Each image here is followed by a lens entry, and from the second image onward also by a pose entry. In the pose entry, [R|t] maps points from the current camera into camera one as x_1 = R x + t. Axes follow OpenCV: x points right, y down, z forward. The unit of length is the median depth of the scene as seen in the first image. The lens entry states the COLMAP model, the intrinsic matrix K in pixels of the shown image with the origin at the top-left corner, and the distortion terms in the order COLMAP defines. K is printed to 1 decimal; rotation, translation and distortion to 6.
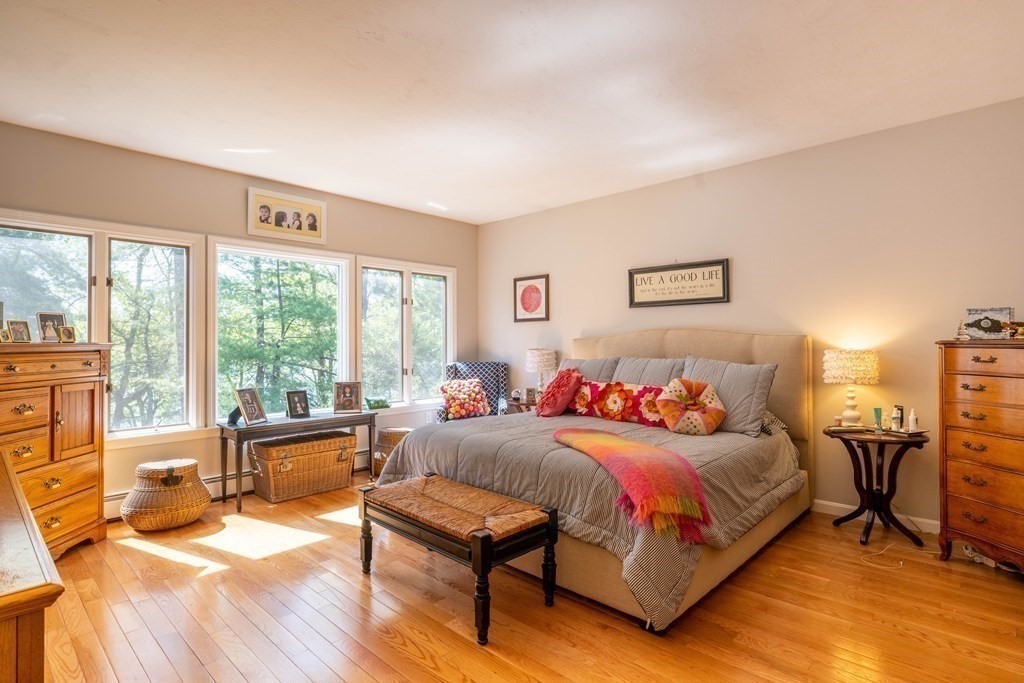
lens RADIAL K [[508.0, 0, 503.6], [0, 508.0, 342.5], [0, 0, 1]] dist [0.000099, -0.001303]
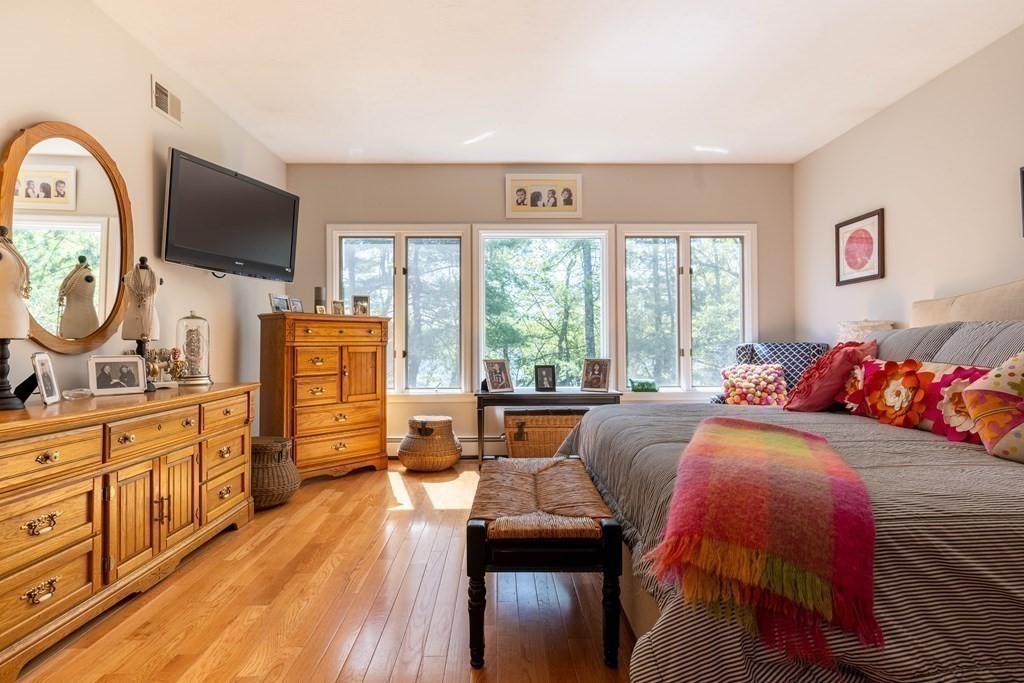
lens RADIAL K [[508.0, 0, 513.3], [0, 508.0, 337.7], [0, 0, 1]] dist [0.000099, -0.001303]
pose [[0.709752, -0.005717, -0.704428, 0.269776], [0.000894, 0.999974, -0.007215, 0.049503], [0.704451, 0.004491, 0.709739, 0.244303]]
